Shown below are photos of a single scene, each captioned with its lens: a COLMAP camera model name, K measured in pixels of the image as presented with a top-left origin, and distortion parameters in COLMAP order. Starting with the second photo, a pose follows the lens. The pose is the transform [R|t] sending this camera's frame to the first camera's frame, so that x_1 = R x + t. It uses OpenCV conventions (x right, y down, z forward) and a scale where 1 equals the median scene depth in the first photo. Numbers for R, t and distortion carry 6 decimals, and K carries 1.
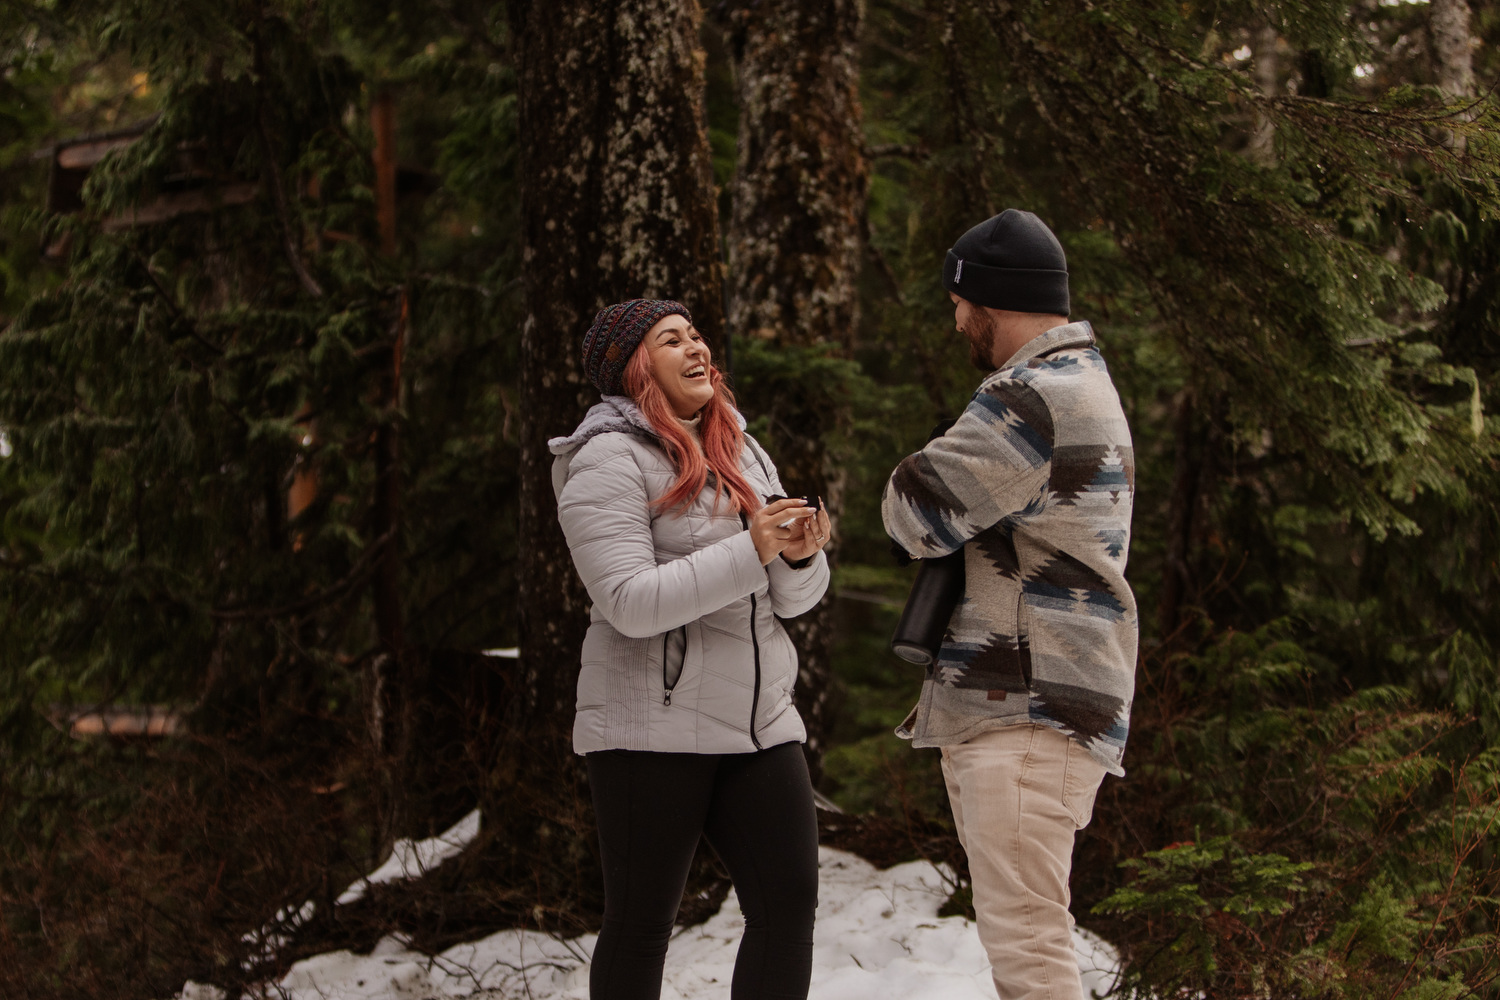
lens RADIAL K [[3526.8, 0, 663.0], [0, 3526.8, 445.6], [0, 0, 1]] dist [0.029561, -0.316191]
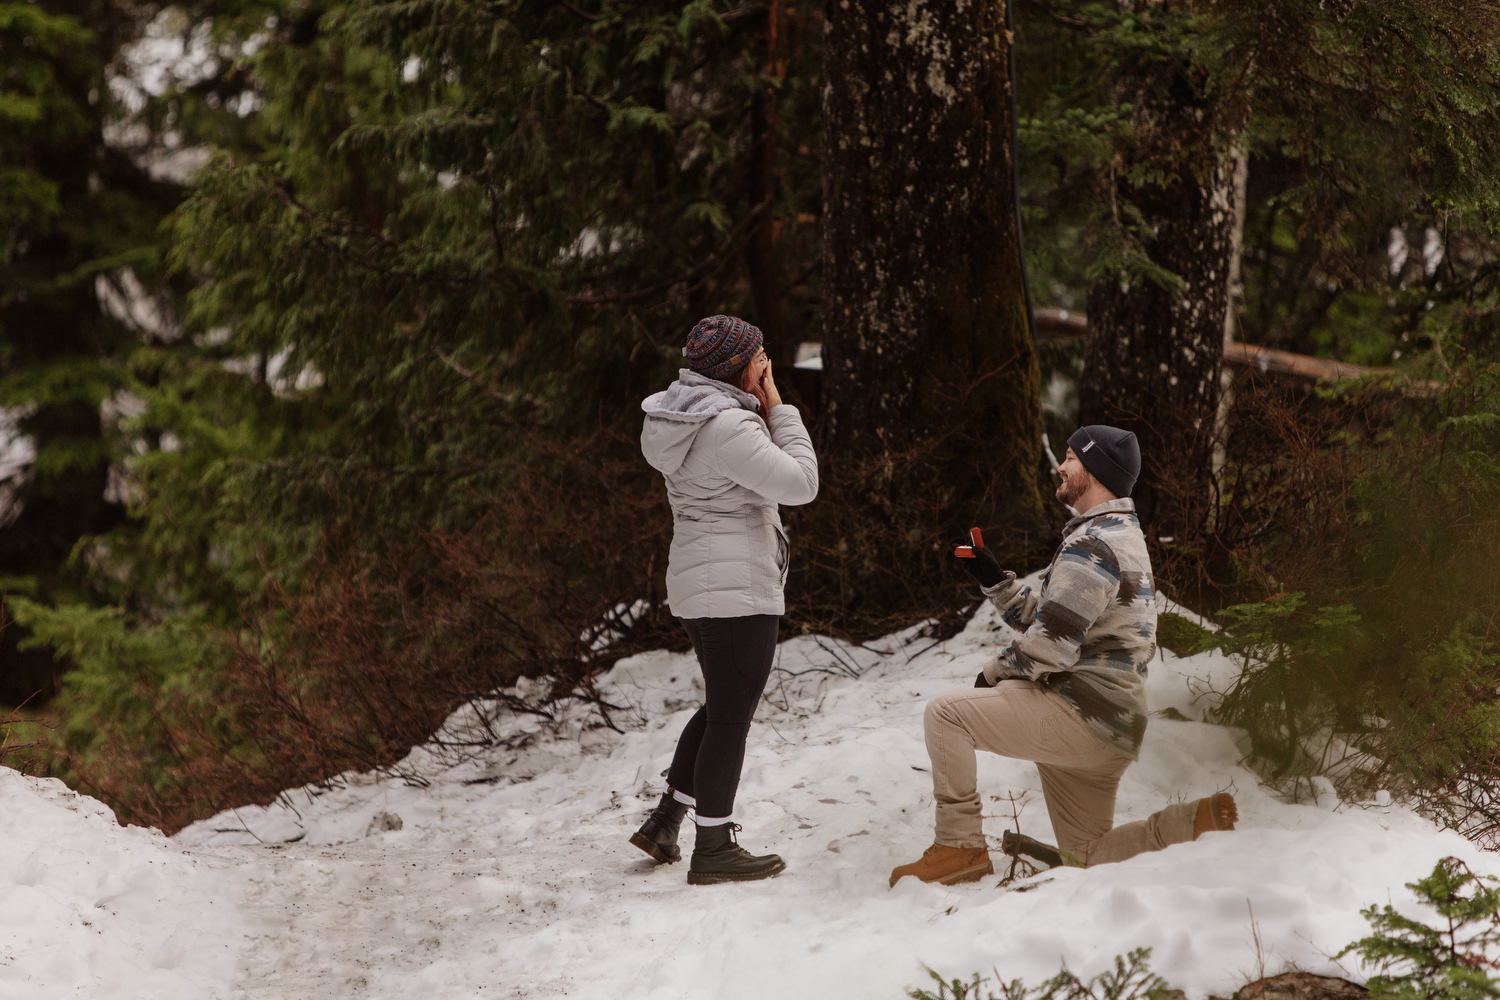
lens RADIAL K [[8578.8, 0, 1031.1], [0, 8578.8, 650.1], [0, 0, 1]] dist [-0.208310, -0.234837]
pose [[0.992175, 0.019325, -0.123350, 0.360068], [0.002388, 0.984830, 0.173503, -0.327955], [0.124832, -0.172440, 0.977078, -1.644230]]
